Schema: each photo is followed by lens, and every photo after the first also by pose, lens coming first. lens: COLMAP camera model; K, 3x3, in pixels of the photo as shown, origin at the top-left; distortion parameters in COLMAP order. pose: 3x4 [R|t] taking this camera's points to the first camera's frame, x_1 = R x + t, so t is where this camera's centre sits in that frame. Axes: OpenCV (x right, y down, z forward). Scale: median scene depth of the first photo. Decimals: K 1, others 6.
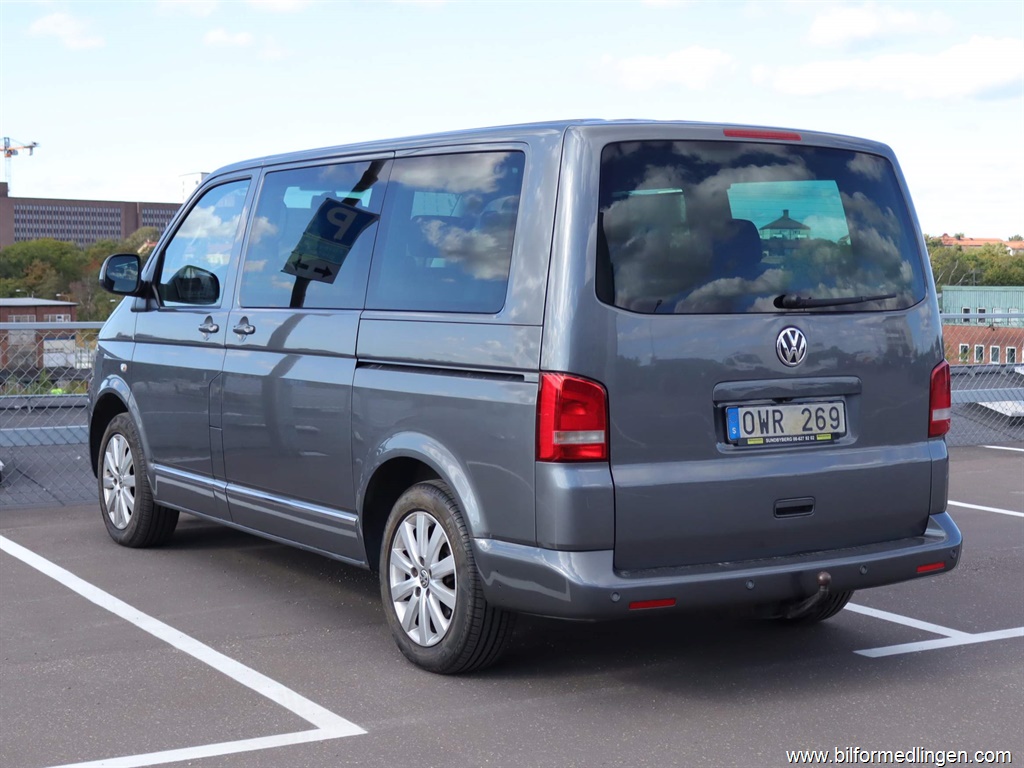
lens RADIAL K [[1730.8, 0, 512.0], [0, 1730.8, 384.0], [0, 0, 1]] dist [-0.051199, 0.117716]
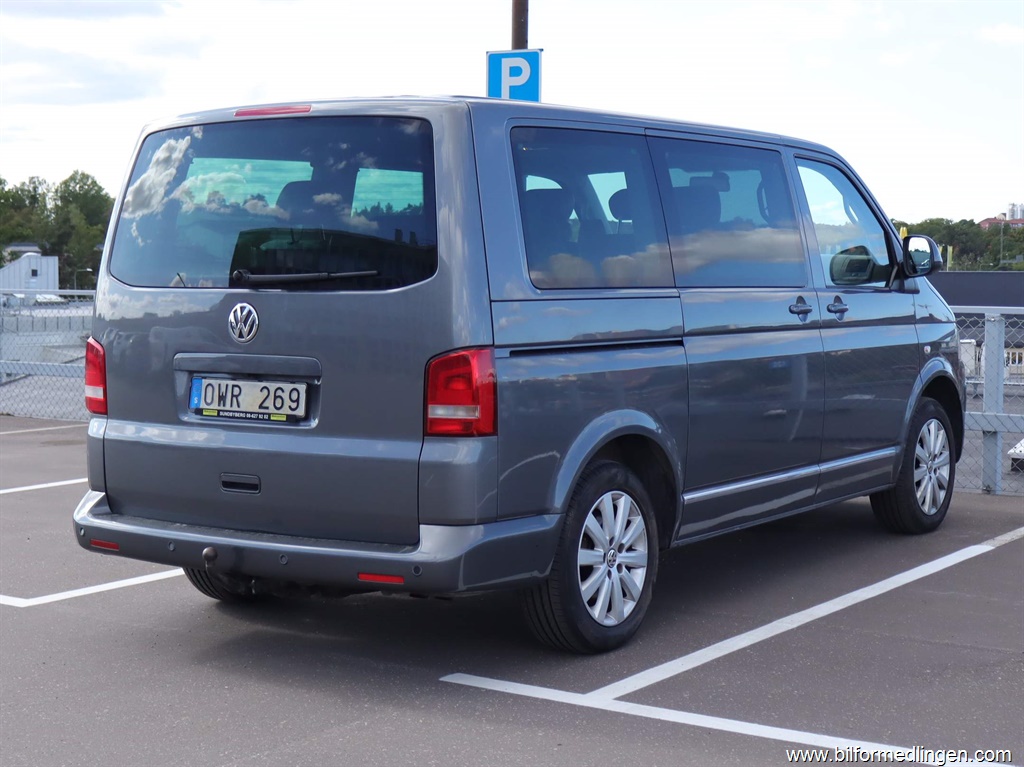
lens RADIAL K [[1730.8, 0, 512.0], [0, 1730.8, 383.5], [0, 0, 1]] dist [-0.051199, 0.117716]
pose [[0.401965, 0.060538, -0.913652, 1.138583], [-0.060674, 0.997380, 0.039392, -0.035201], [0.913643, 0.039601, 0.404585, 0.738951]]
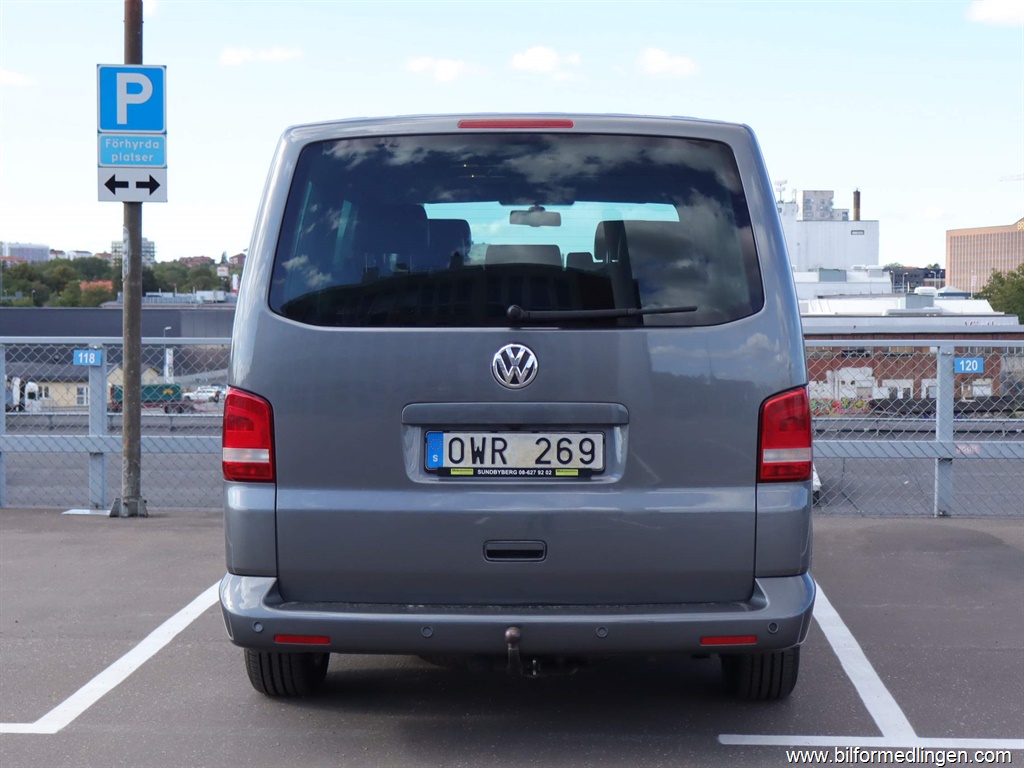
lens RADIAL K [[1730.8, 0, 512.0], [0, 1730.8, 384.0], [0, 0, 1]] dist [-0.051199, 0.117716]
pose [[0.825333, 0.024019, -0.564135, 0.652288], [-0.035476, 0.999327, -0.009353, -0.004279], [0.563531, 0.027733, 0.825629, 0.279720]]
